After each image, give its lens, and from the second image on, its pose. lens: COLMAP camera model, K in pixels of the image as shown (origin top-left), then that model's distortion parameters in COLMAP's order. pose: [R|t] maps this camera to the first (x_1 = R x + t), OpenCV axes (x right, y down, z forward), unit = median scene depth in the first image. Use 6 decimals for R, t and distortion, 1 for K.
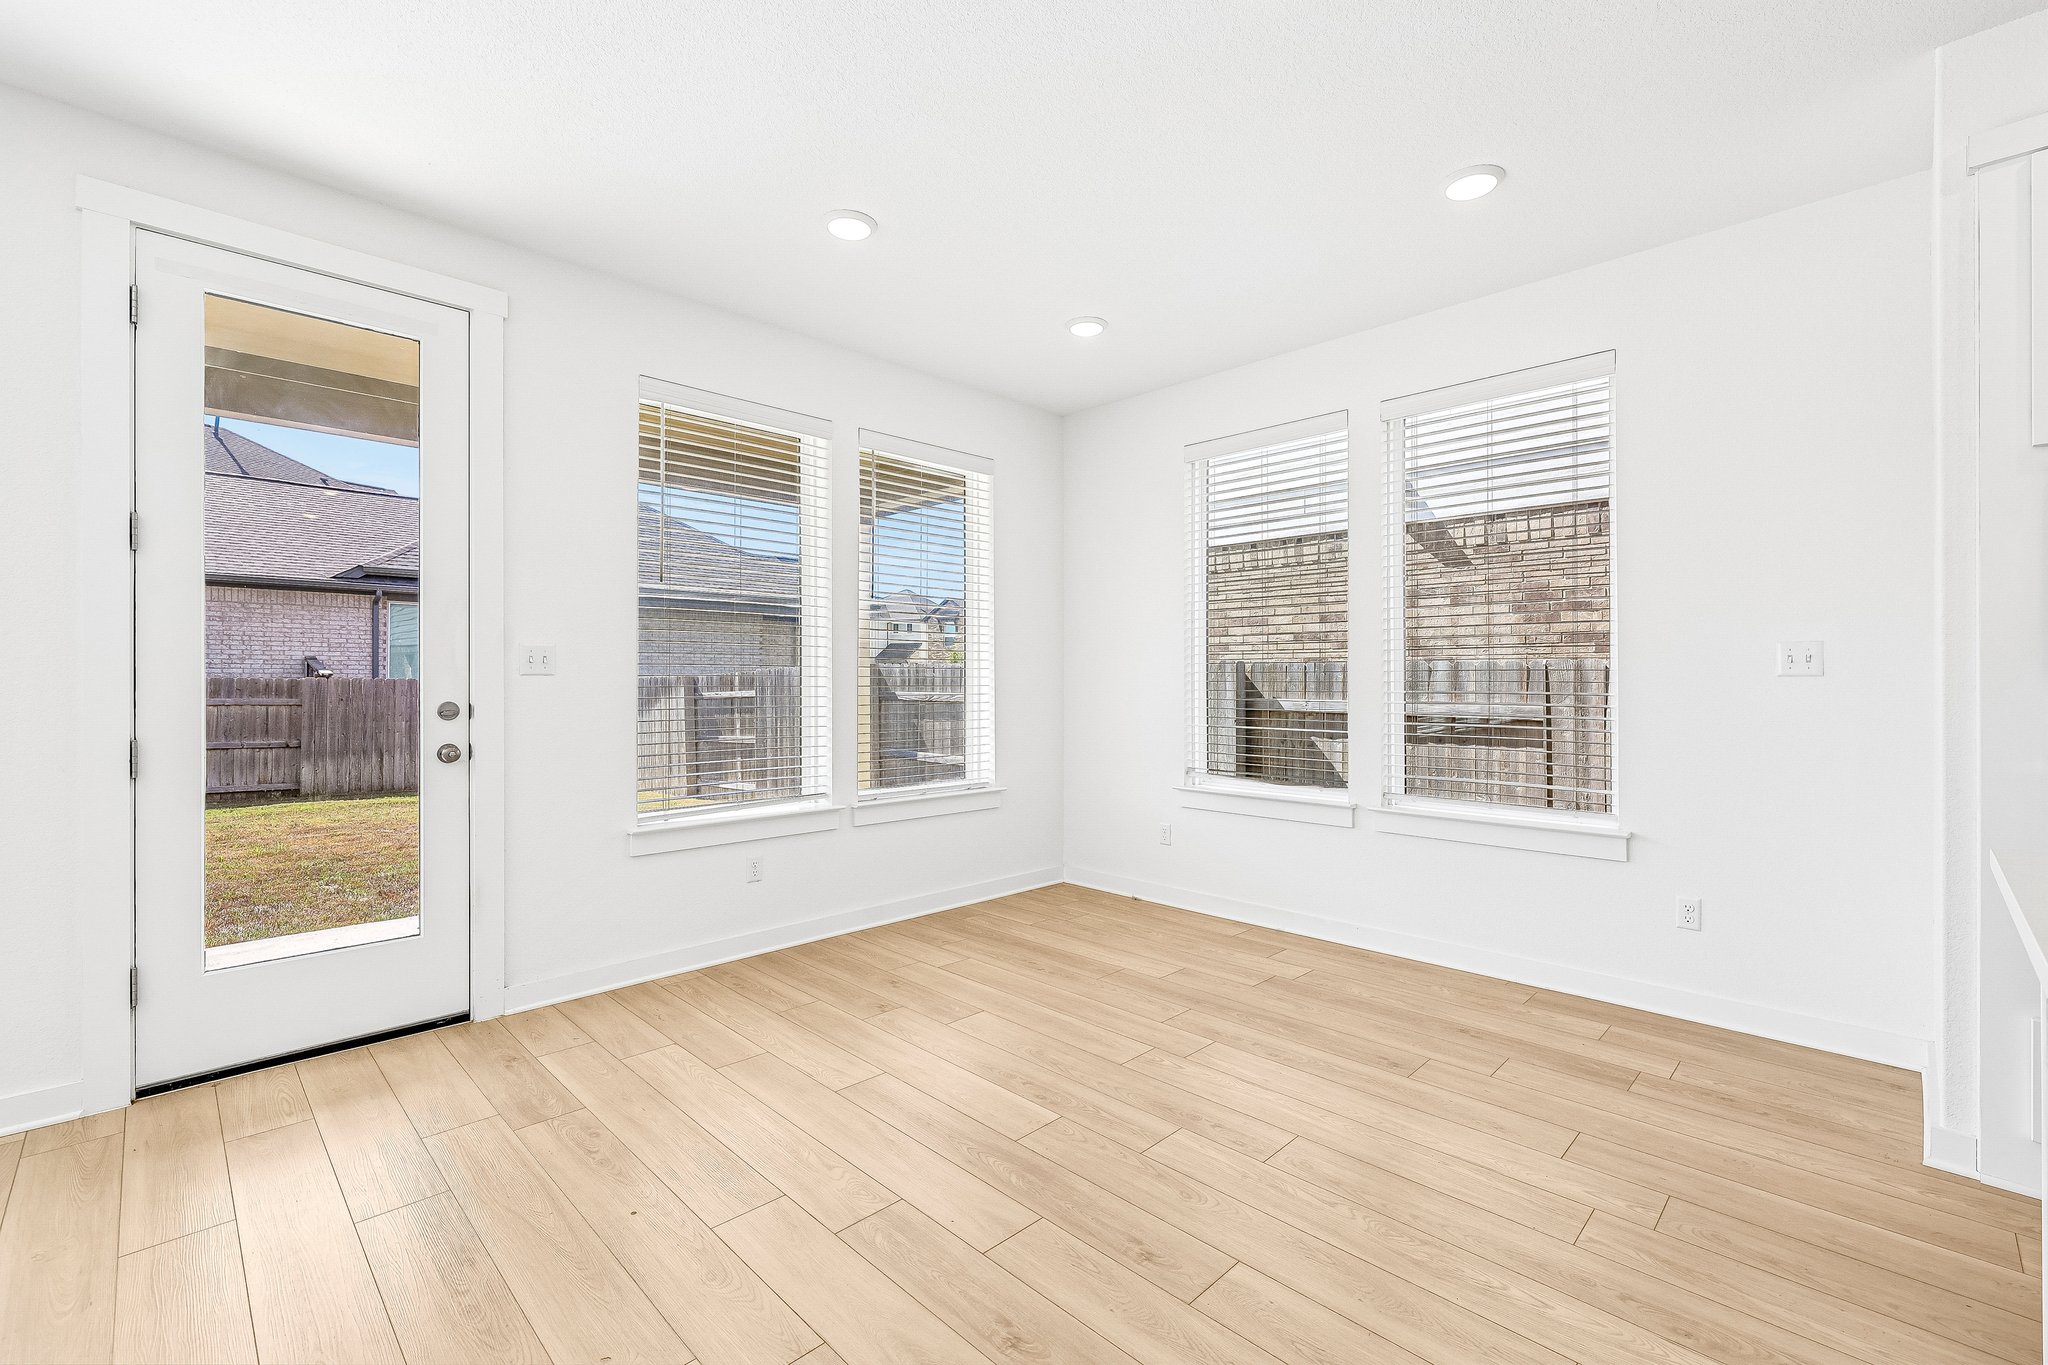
lens RADIAL K [[873.8, 0, 1022.2], [0, 873.8, 678.9], [0, 0, 1]] dist [0.000137, 0.000114]
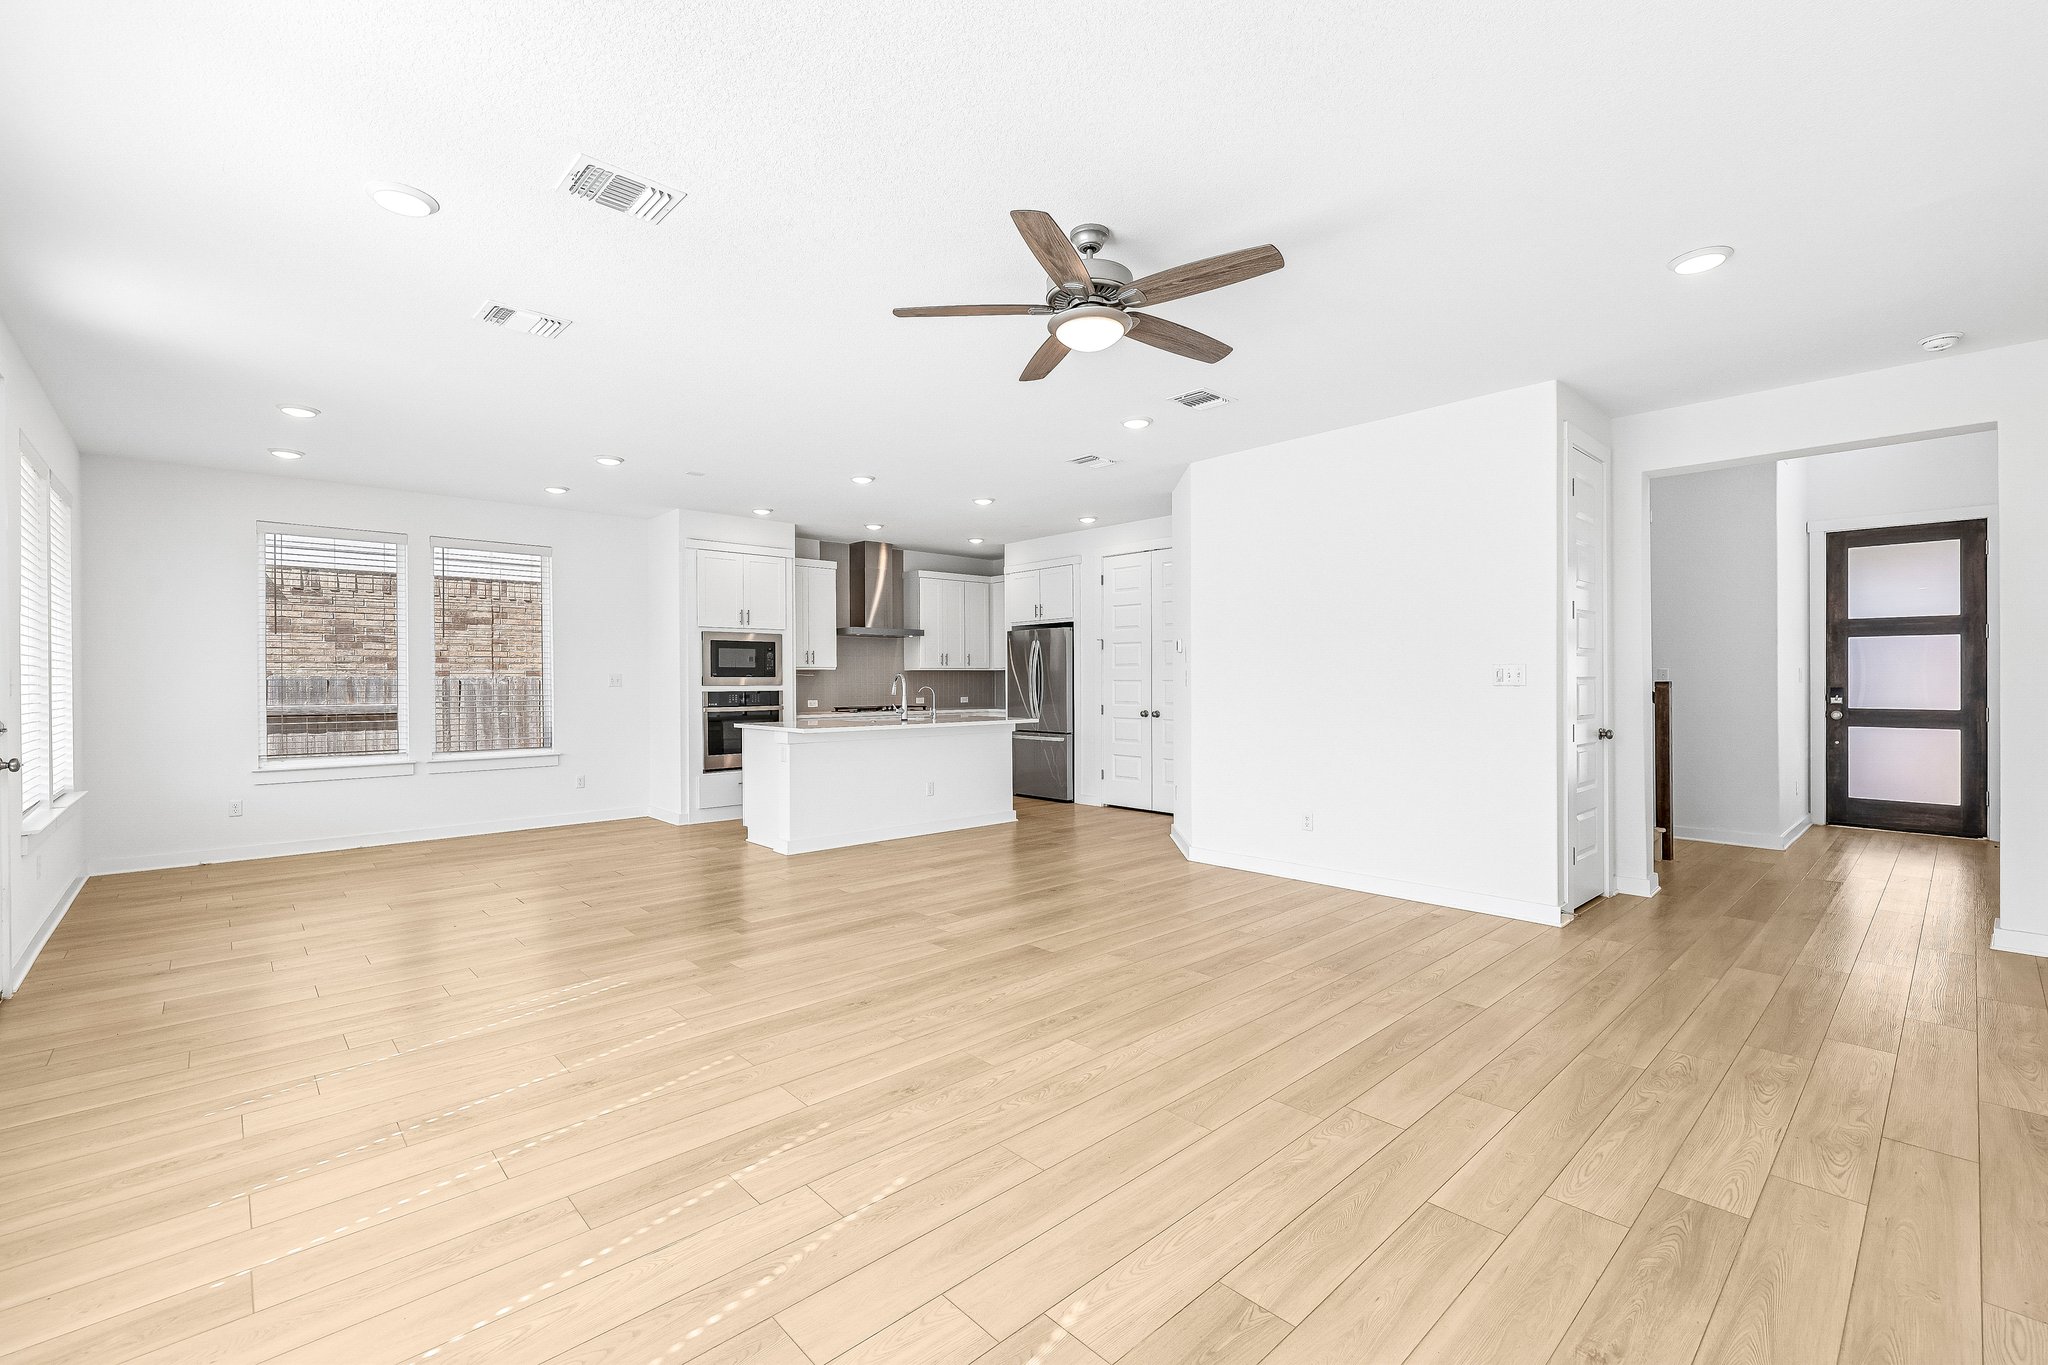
lens RADIAL K [[873.8, 0, 1047.4], [0, 873.8, 684.6], [0, 0, 1]] dist [0.000137, 0.000114]
pose [[0.014165, -0.007875, 0.999869, -1.167579], [0.001896, 0.999967, 0.007849, -0.018208], [-0.999898, 0.001785, 0.014180, -0.257163]]
